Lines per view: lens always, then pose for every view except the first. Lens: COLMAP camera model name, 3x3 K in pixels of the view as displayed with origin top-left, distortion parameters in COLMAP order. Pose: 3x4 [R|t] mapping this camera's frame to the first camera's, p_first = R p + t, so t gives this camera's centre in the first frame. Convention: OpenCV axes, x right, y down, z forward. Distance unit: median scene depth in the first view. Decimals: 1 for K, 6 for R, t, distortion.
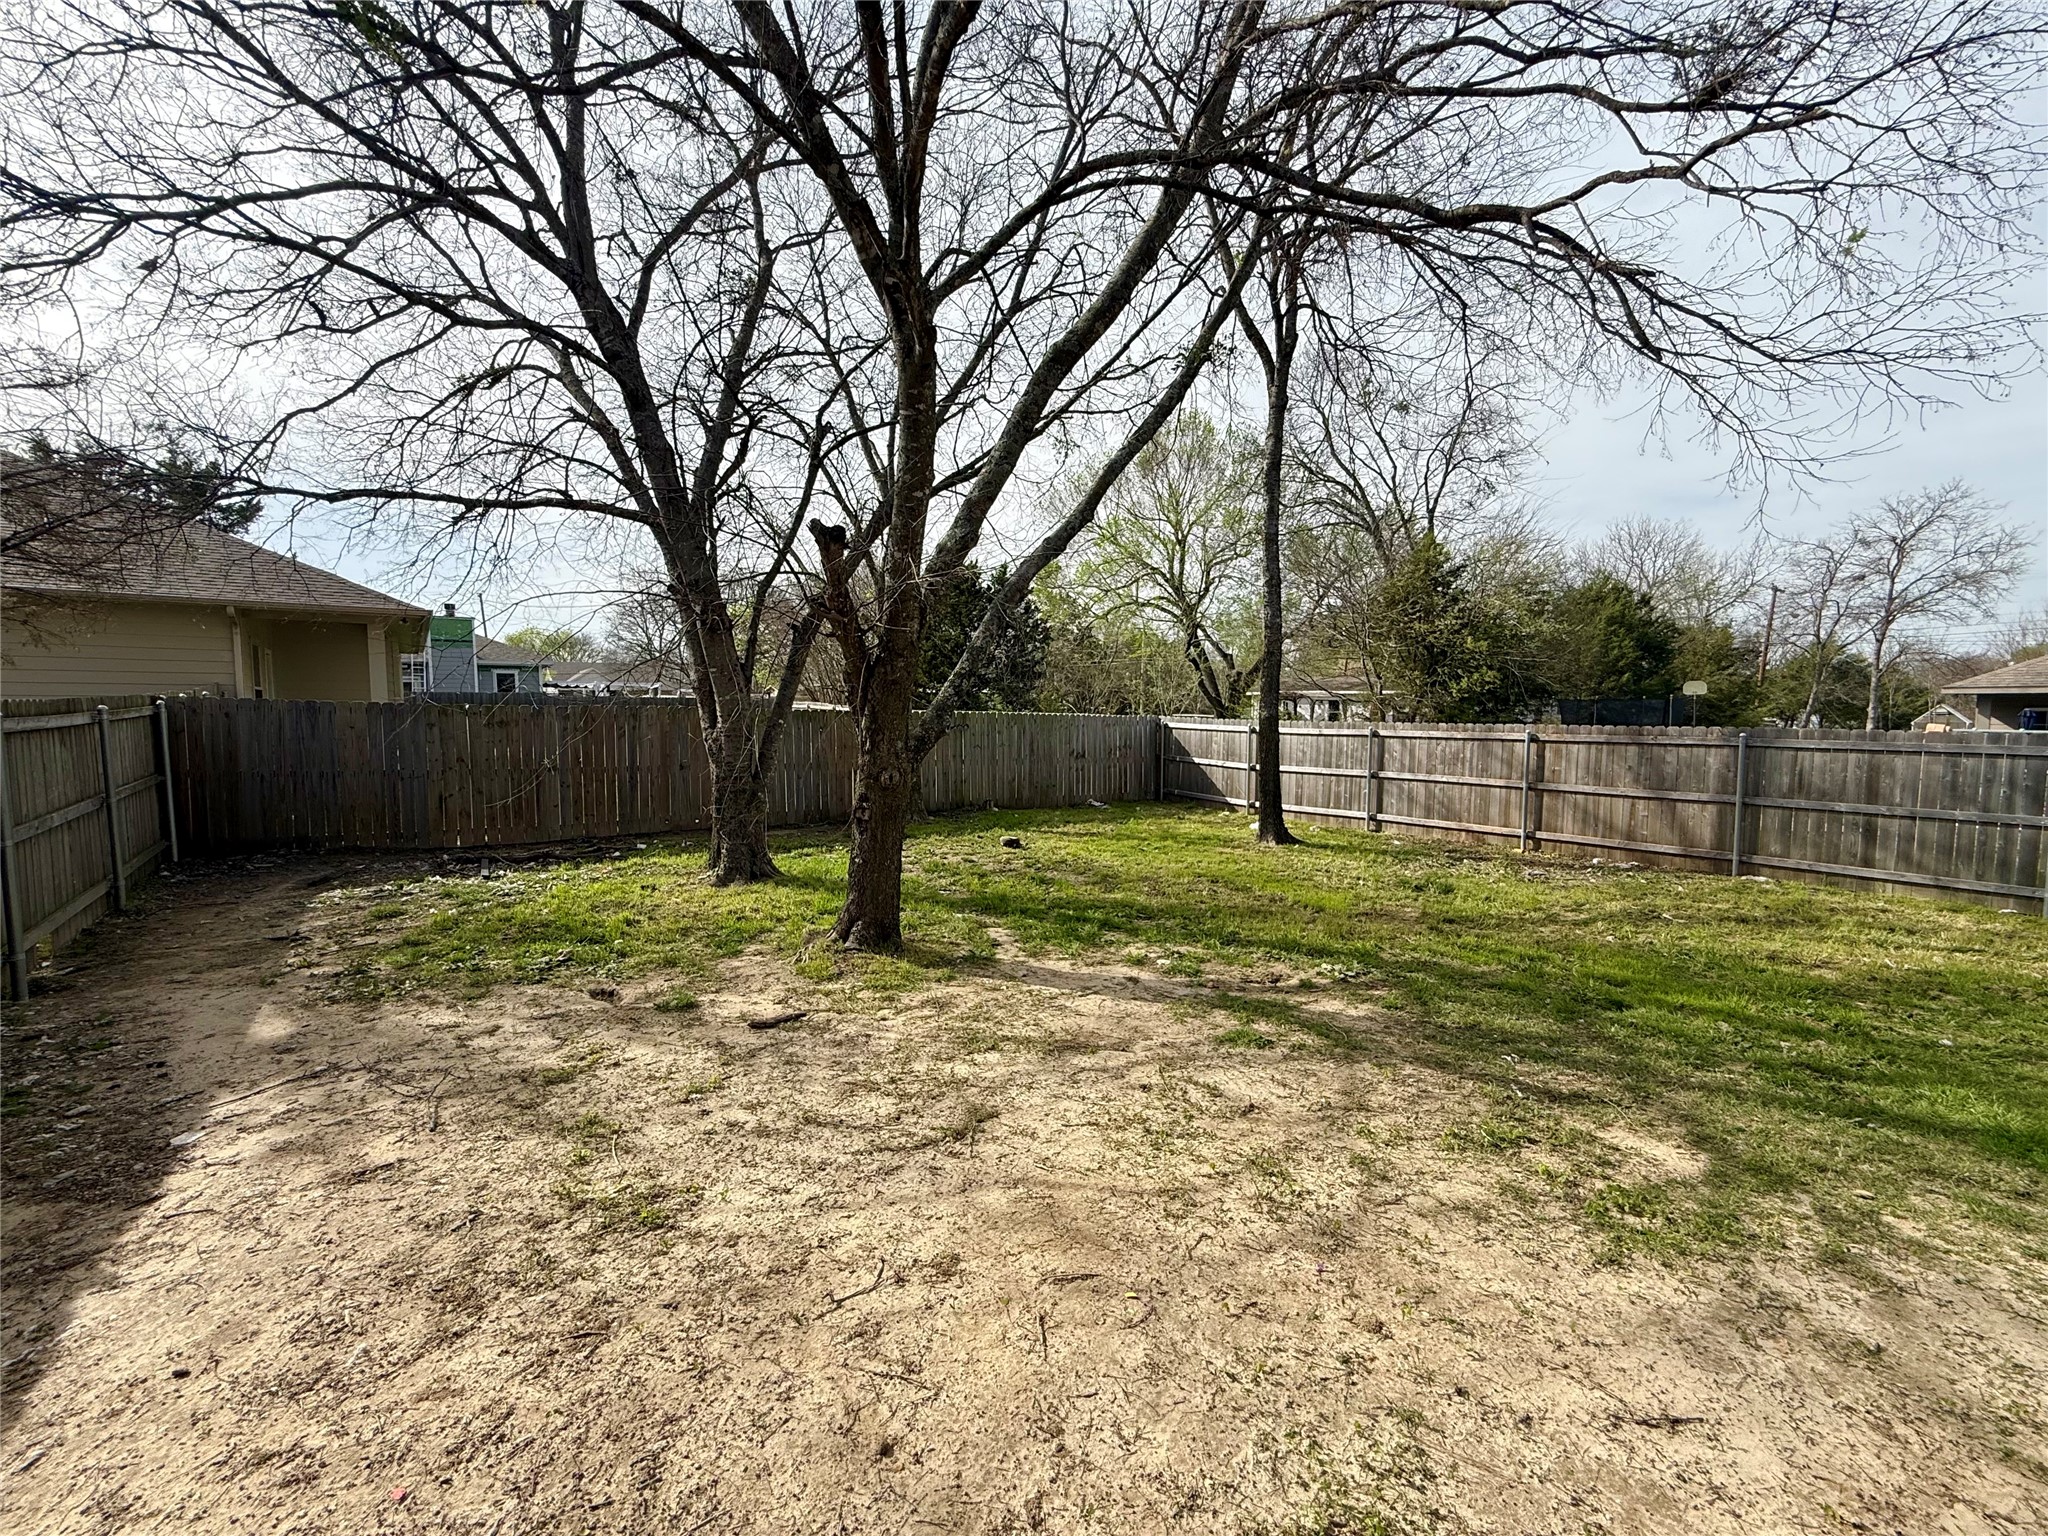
lens RADIAL K [[823.5, 0, 1021.8], [0, 823.5, 762.7], [0, 0, 1]] dist [-0.001559, 0.000113]
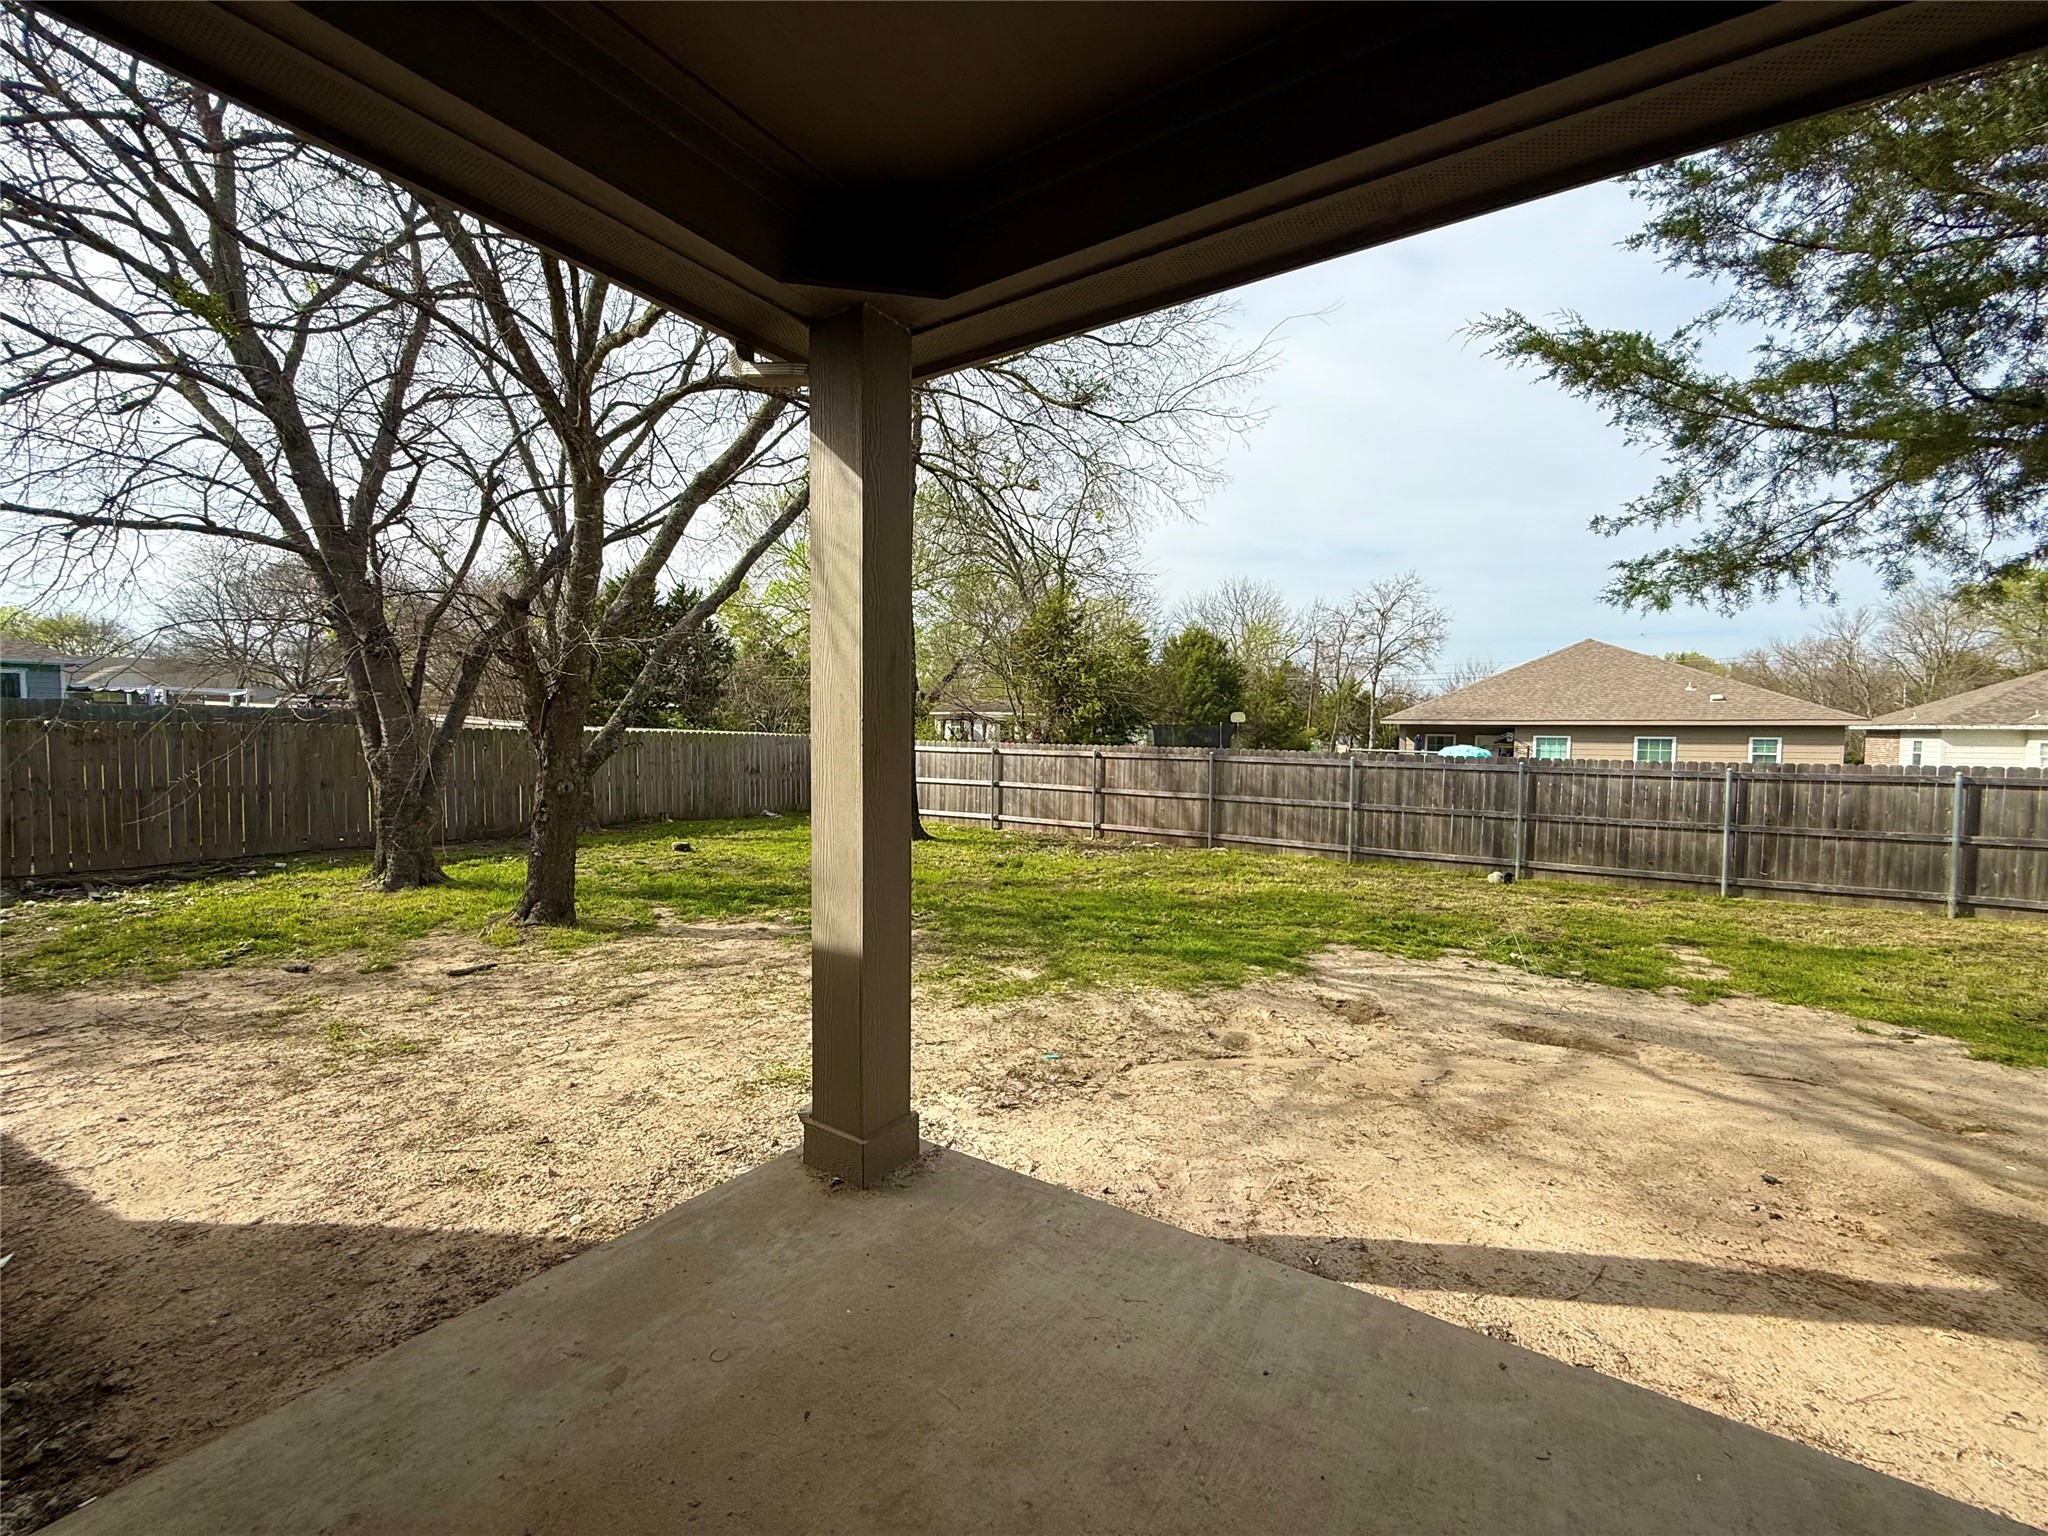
lens RADIAL K [[814.0, 0, 1016.7], [0, 814.0, 763.3], [0, 0, 1]] dist [-0.000459, 0.000237]
pose [[0.936972, -0.004716, 0.349373, 0.035588], [0.011279, 0.999796, -0.016751, 0.005918], [-0.349223, 0.019636, 0.936834, -0.278532]]
